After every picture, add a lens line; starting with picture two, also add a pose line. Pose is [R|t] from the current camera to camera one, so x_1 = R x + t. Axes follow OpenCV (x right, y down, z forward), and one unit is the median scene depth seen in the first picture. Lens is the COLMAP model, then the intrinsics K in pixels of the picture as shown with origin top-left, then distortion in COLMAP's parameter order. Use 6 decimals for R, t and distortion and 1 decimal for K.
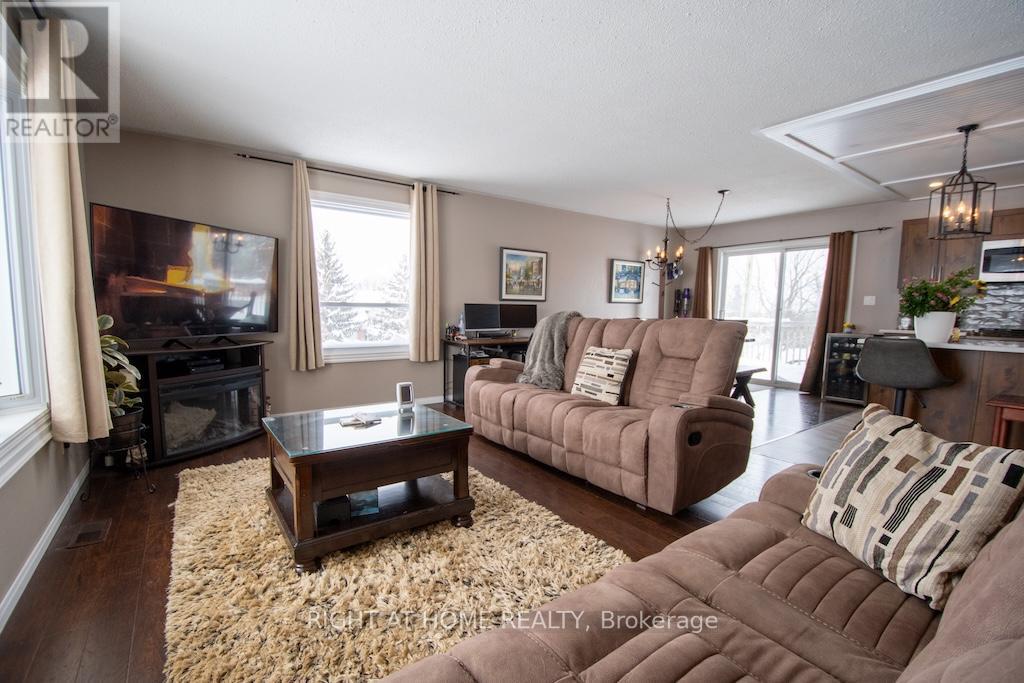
lens RADIAL K [[451.8, 0, 507.7], [0, 451.8, 353.8], [0, 0, 1]] dist [0.001214, -0.015570]
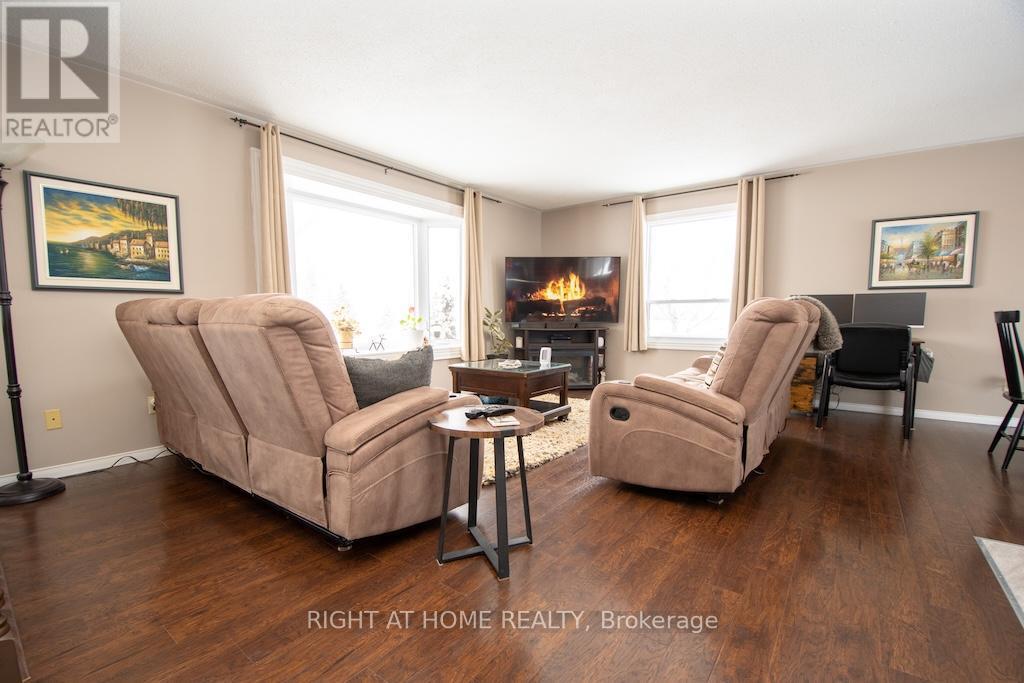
lens RADIAL K [[451.8, 0, 507.7], [0, 451.8, 353.8], [0, 0, 1]] dist [0.001214, -0.015570]
pose [[0.285281, 0.075360, -0.955477, 0.523343], [-0.087891, 0.994761, 0.052216, 0.007741], [0.954406, 0.069082, 0.290410, 0.171959]]
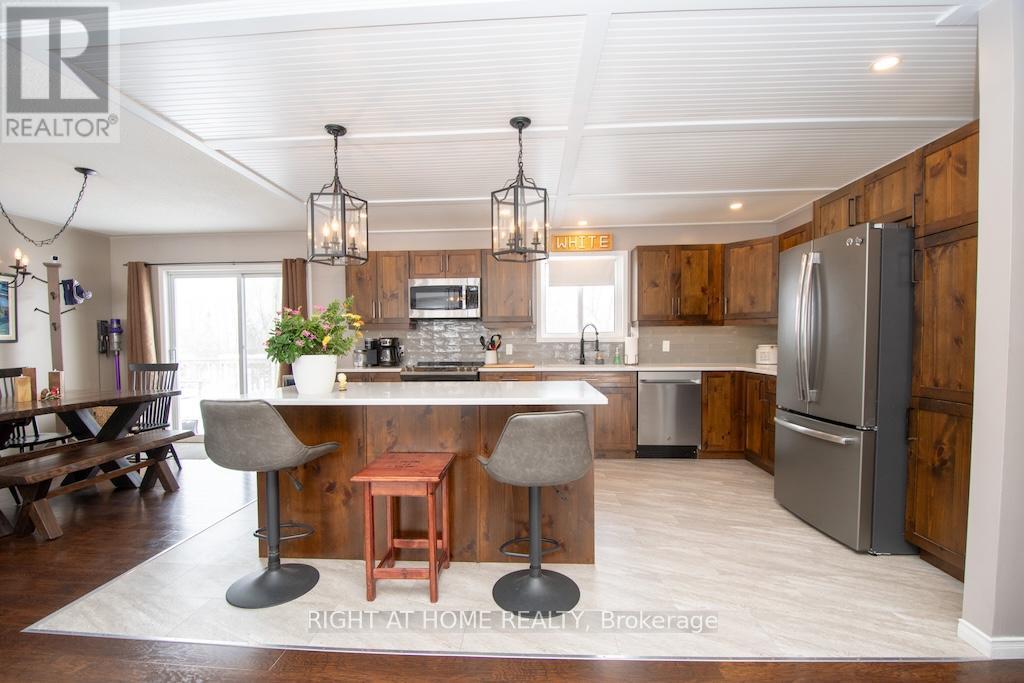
lens RADIAL K [[451.9, 0, 497.9], [0, 451.9, 357.1], [0, 0, 1]] dist [0.002252, -0.014691]
pose [[0.635771, -0.040500, 0.770814, 0.300354], [0.088786, 0.995831, -0.020909, -0.024372], [-0.766754, 0.081731, 0.636717, 0.140447]]
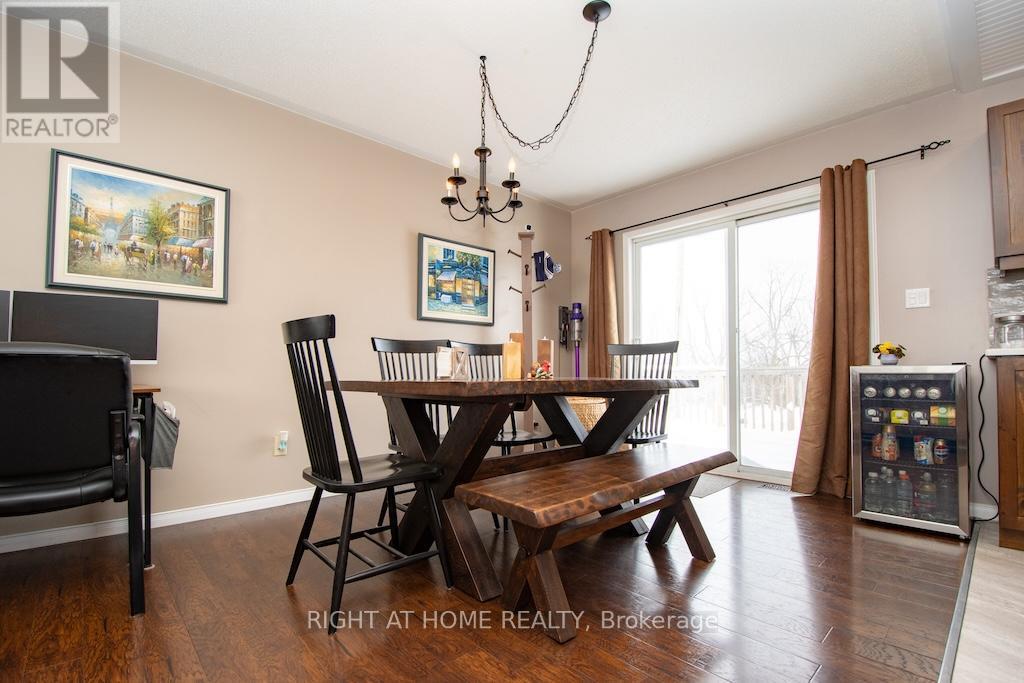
lens RADIAL K [[459.9, 0, 505.0], [0, 459.9, 359.8], [0, 0, 1]] dist [0.000934, -0.014564]
pose [[0.992774, -0.006741, 0.119809, 0.297072], [0.021213, 0.992556, -0.119931, -0.003816], [-0.118109, 0.121606, 0.985526, 0.553844]]
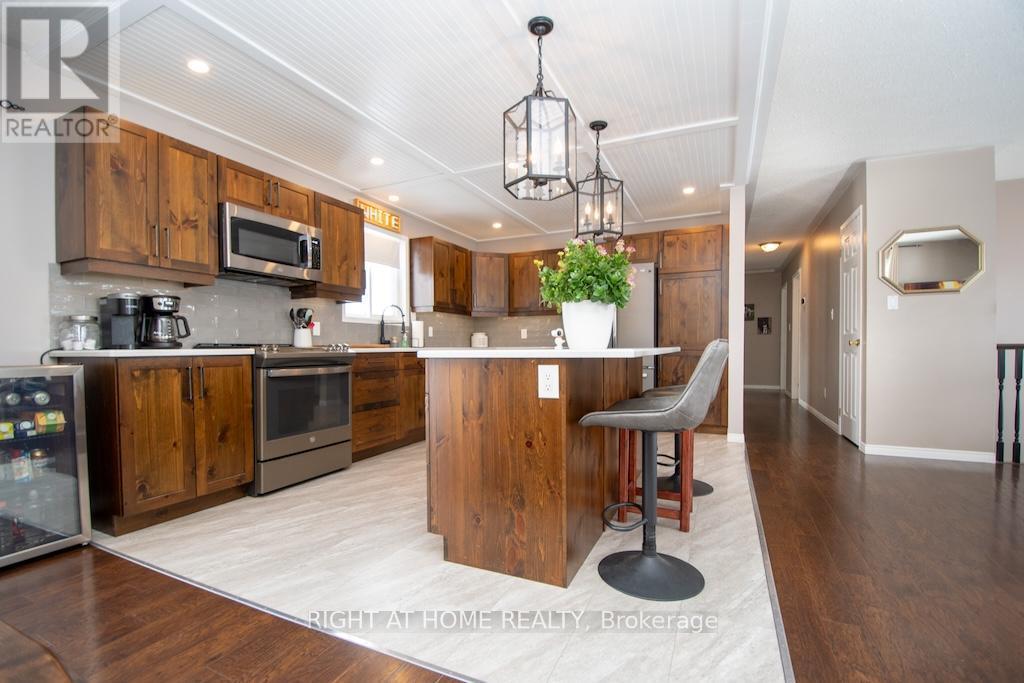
lens RADIAL K [[459.9, 0, 505.0], [0, 459.9, 359.8], [0, 0, 1]] dist [0.000934, -0.014564]
pose [[-0.488457, -0.028750, 0.872114, 0.244042], [0.084633, 0.993184, 0.080143, -0.039126], [-0.868474, 0.112956, -0.482695, 0.747425]]
